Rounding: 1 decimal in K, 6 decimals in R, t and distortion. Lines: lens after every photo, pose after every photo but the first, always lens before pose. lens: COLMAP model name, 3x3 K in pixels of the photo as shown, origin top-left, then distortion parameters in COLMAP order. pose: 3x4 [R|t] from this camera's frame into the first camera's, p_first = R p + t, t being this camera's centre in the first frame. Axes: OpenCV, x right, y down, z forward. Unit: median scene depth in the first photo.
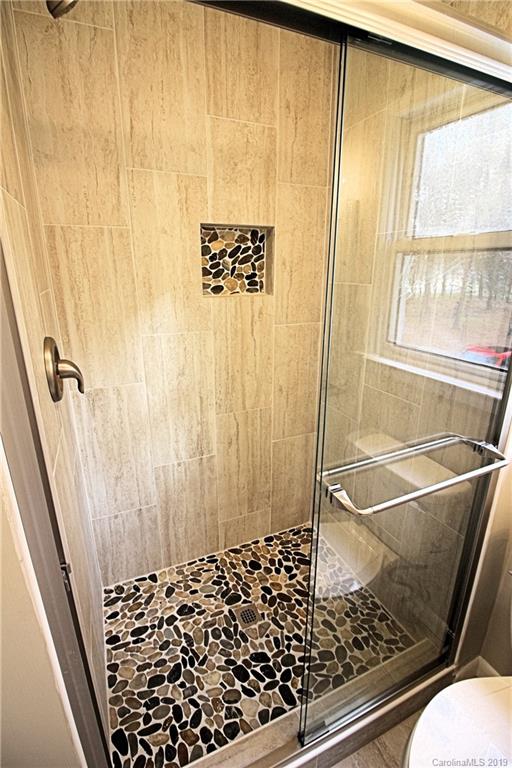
lens RADIAL K [[356.2, 0, 249.5], [0, 356.2, 379.2], [0, 0, 1]] dist [-0.001513, -0.014189]
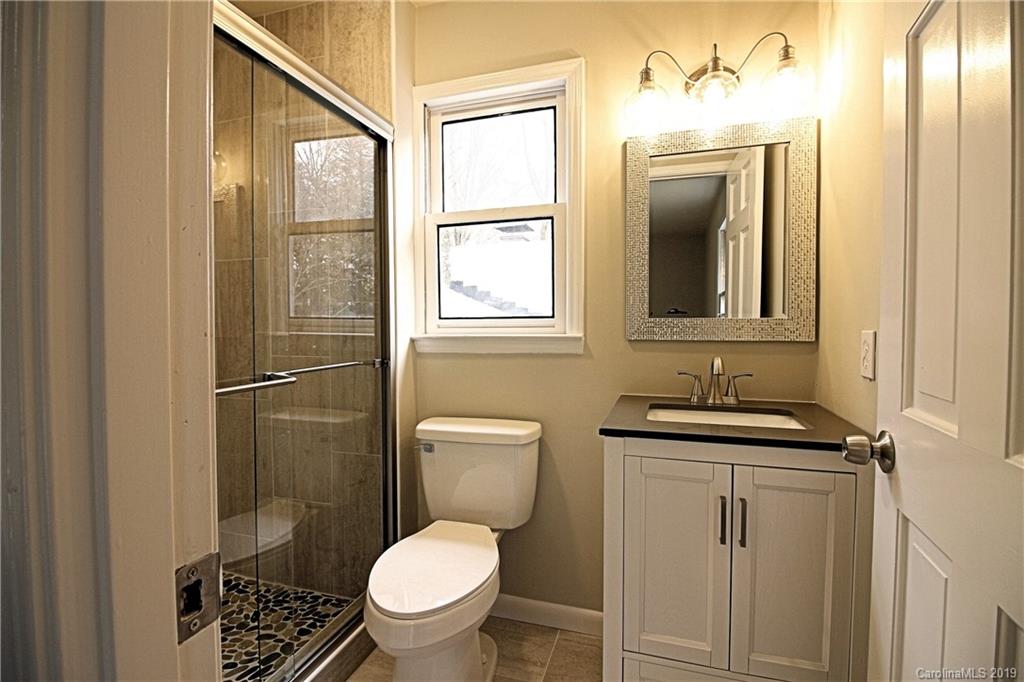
lens RADIAL K [[474.9, 0, 516.2], [0, 474.9, 334.8], [0, 0, 1]] dist [-0.001513, -0.014189]
pose [[0.660505, -0.011270, 0.750737, -0.252669], [0.221775, 0.958202, -0.180735, 0.408257], [-0.717321, 0.285871, 0.635397, -0.395374]]
